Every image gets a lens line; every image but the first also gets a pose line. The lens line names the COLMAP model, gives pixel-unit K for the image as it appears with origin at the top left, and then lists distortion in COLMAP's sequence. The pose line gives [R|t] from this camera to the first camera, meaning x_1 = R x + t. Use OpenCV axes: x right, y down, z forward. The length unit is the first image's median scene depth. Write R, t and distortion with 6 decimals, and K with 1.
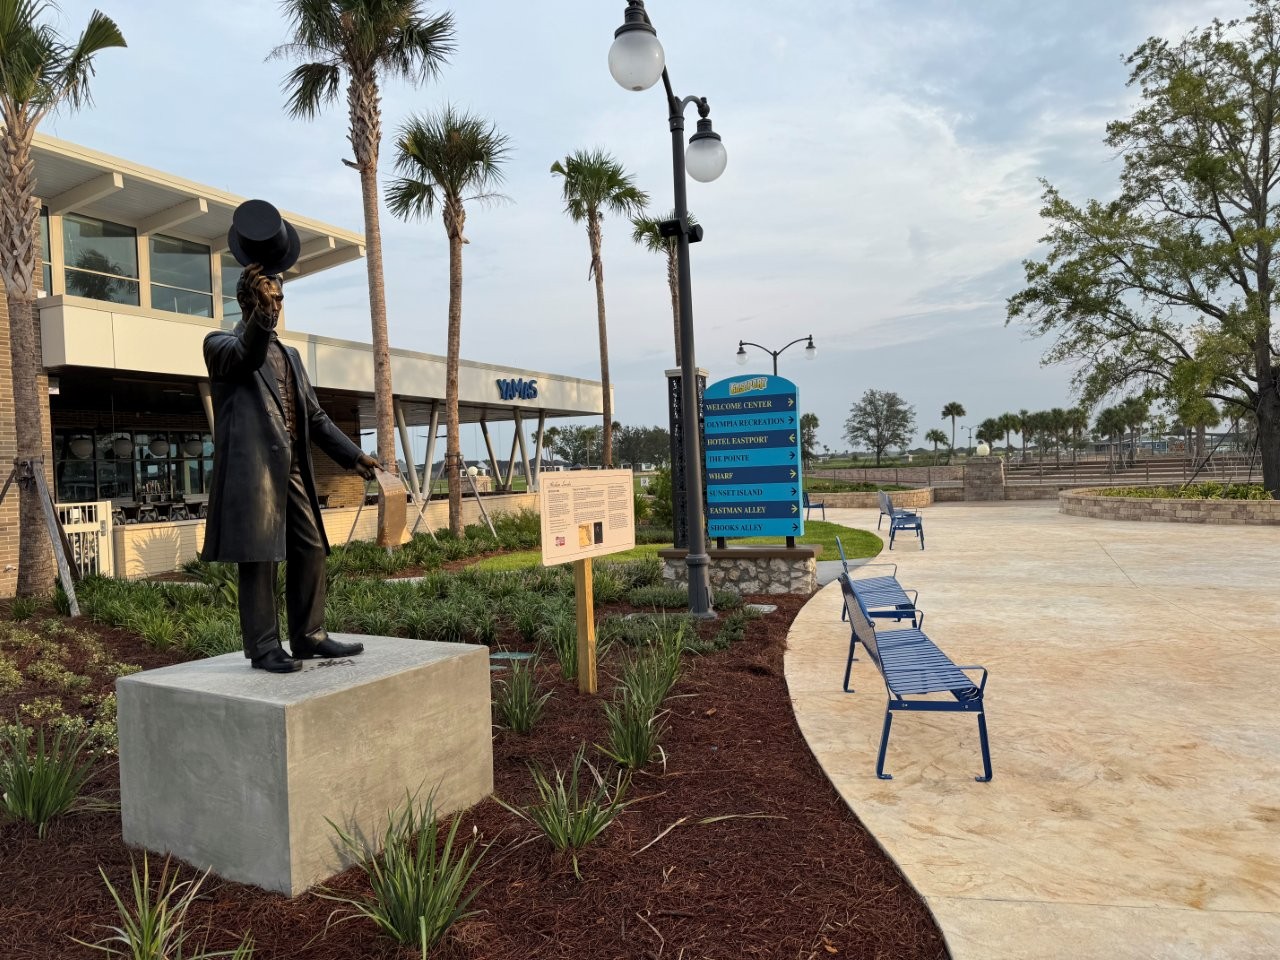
lens RADIAL K [[890.9, 0, 654.1], [0, 890.9, 498.9], [0, 0, 1]] dist [0.022293, -0.040564]
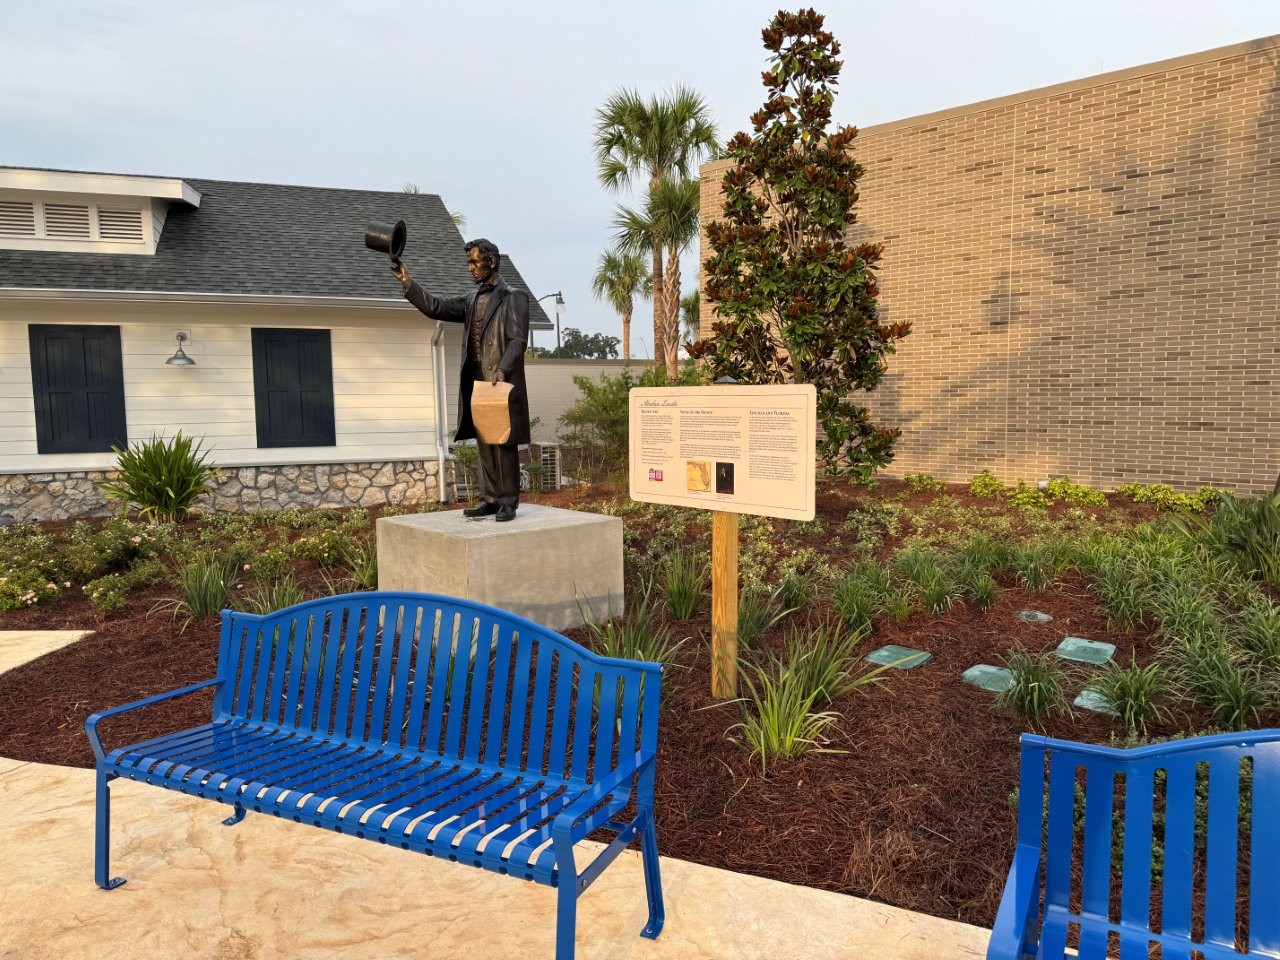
lens RADIAL K [[909.1, 0, 663.1], [0, 909.1, 497.7], [0, 0, 1]] dist [0.017279, -0.031410]
pose [[-0.310201, 0.148825, -0.938950, 0.250057], [-0.003767, 0.987470, 0.157760, -0.023351], [0.950663, 0.052474, -0.305754, 0.478676]]
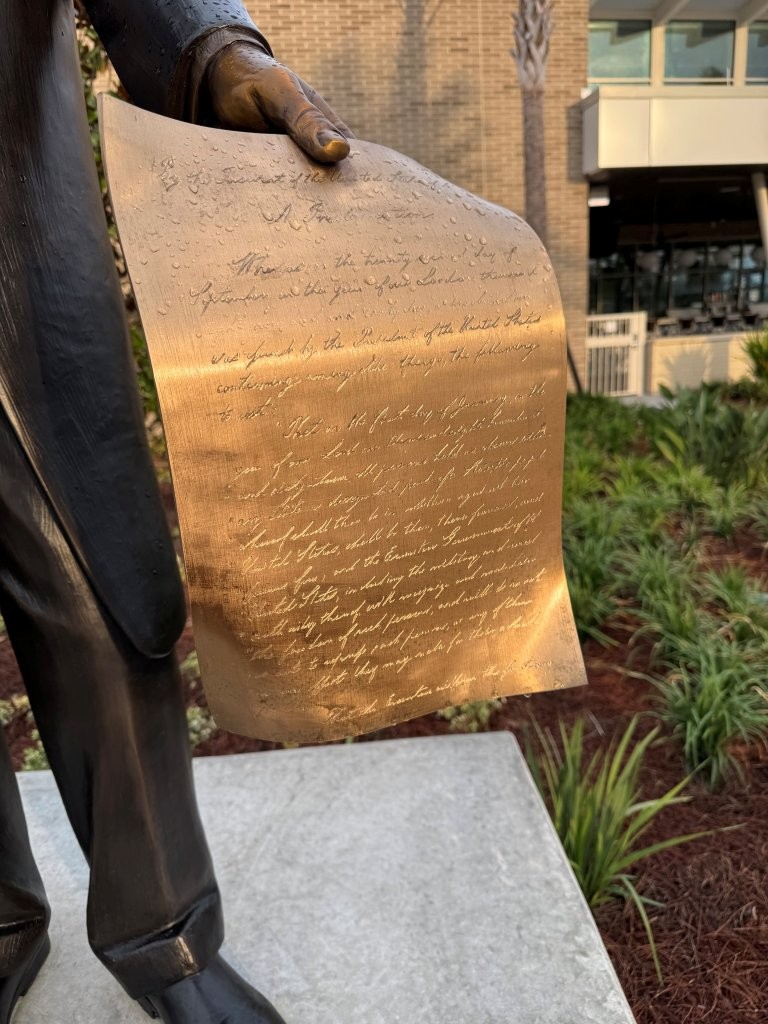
lens RADIAL K [[745.0, 0, 374.7], [0, 745.0, 517.5], [0, 0, 1]] dist [-0.034808, 0.012768]
pose [[0.549260, 0.217261, -0.806915, -0.061724], [0.012957, 0.963281, 0.268182, -0.003215], [0.835551, -0.157757, 0.526277, 0.276688]]
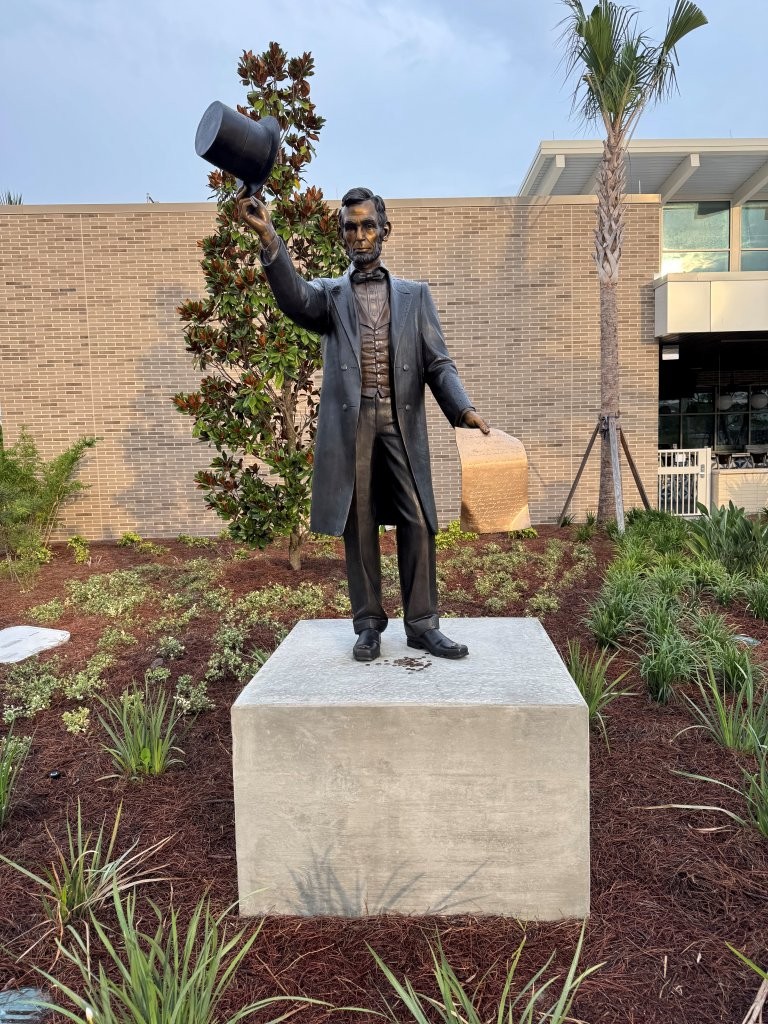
lens RADIAL K [[727.3, 0, 376.5], [0, 727.3, 515.2], [0, 0, 1]] dist [0.017279, -0.031410]
pose [[0.430882, 0.106860, -0.896059, 0.061897], [-0.016690, 0.993738, 0.110483, -0.008160], [0.902254, -0.032650, 0.429967, 0.190420]]
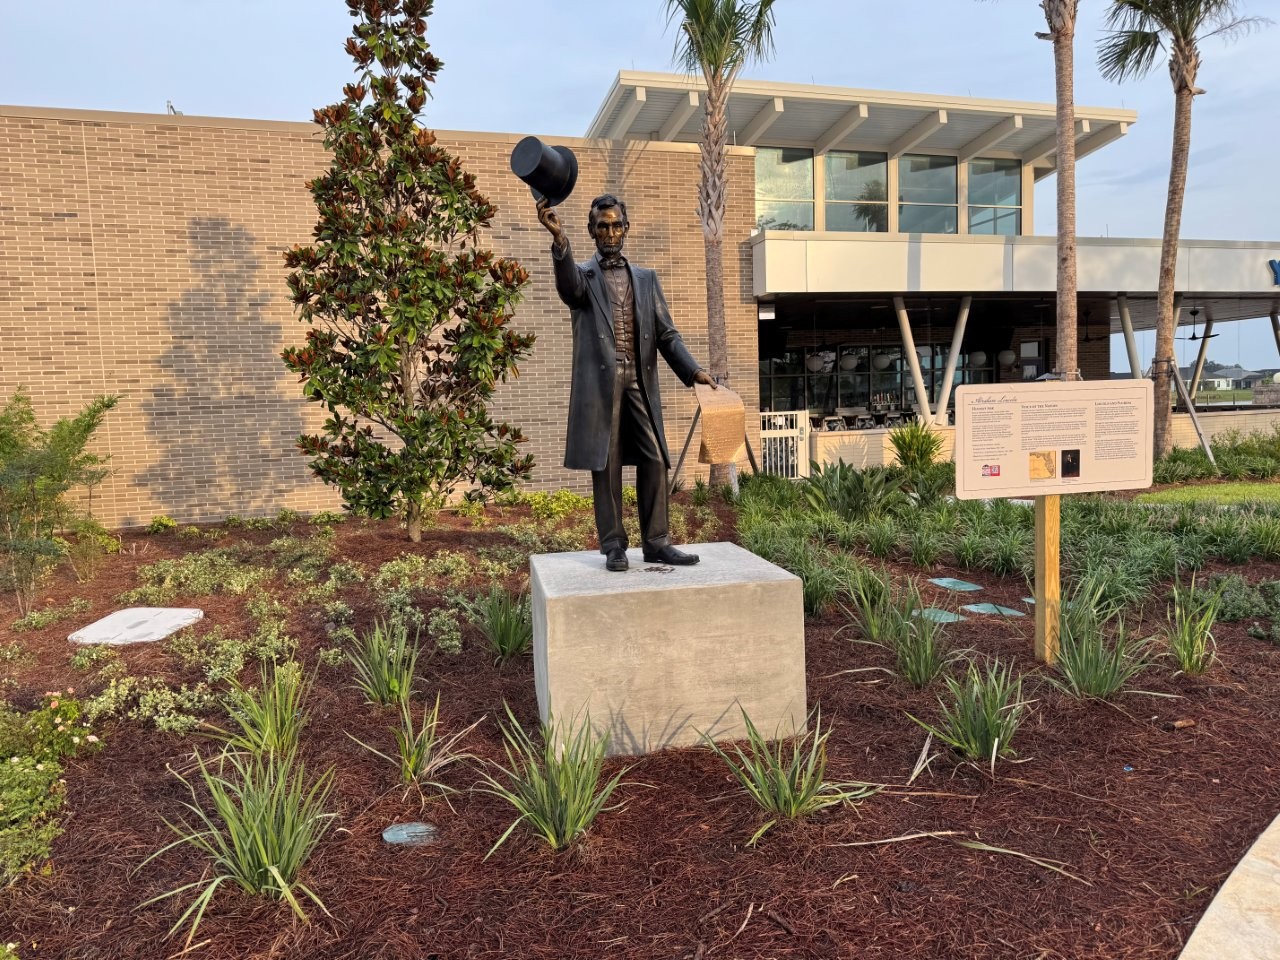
lens RADIAL K [[909.1, 0, 636.6], [0, 909.1, 485.9], [0, 0, 1]] dist [0.017279, -0.031410]
pose [[0.652431, 0.078956, -0.753724, 0.119764], [-0.014607, 0.995683, 0.091659, -0.003995], [0.757707, -0.048791, 0.650768, 0.078576]]
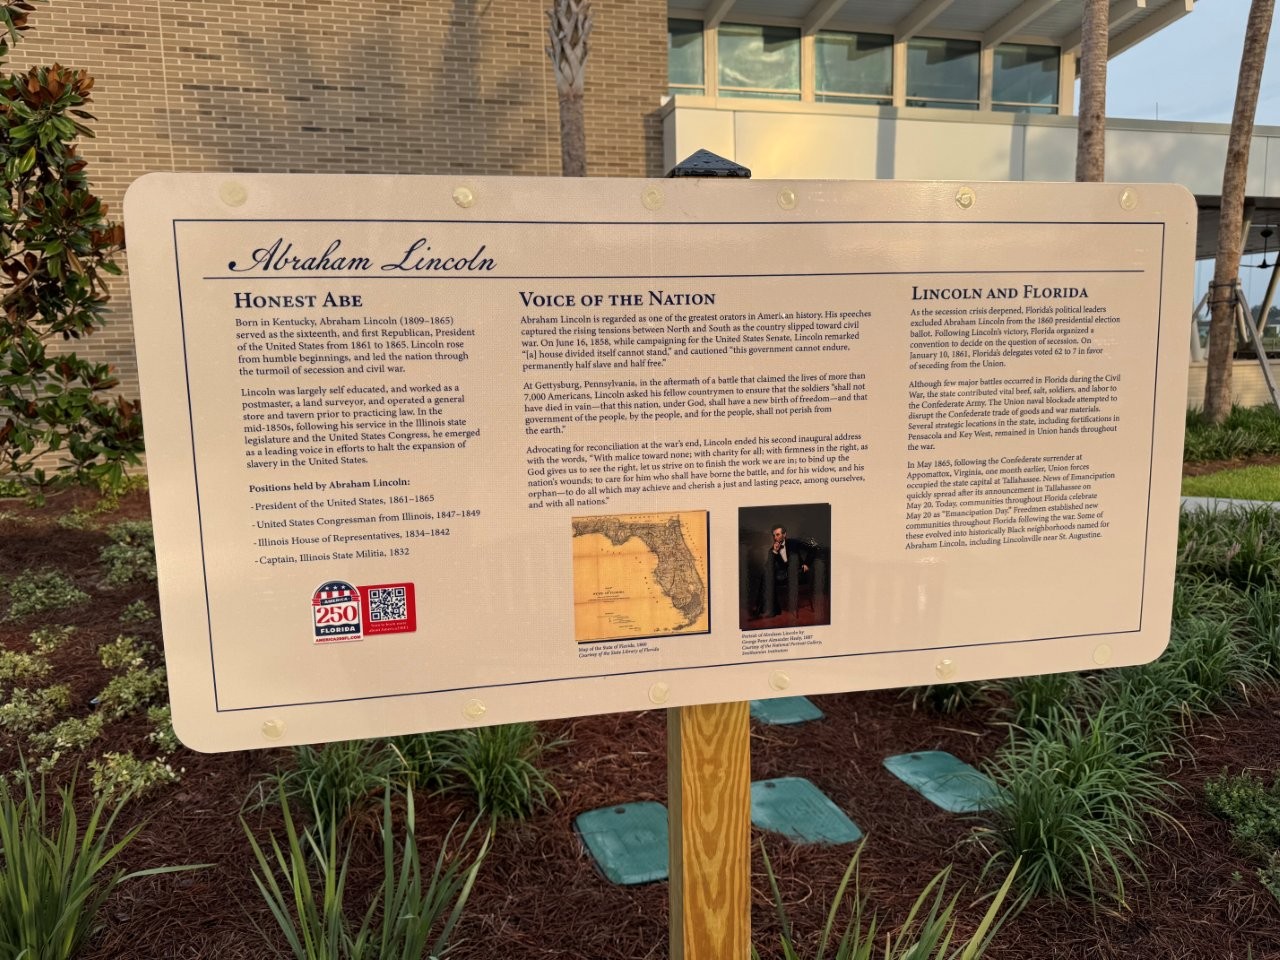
lens RADIAL K [[909.1, 0, 633.3], [0, 909.1, 478.7], [0, 0, 1]] dist [0.017279, -0.031410]
pose [[0.617216, 0.137611, -0.774666, 0.020810], [-0.030063, 0.987992, 0.151554, -0.001483], [0.786219, -0.070253, 0.613942, 0.357314]]
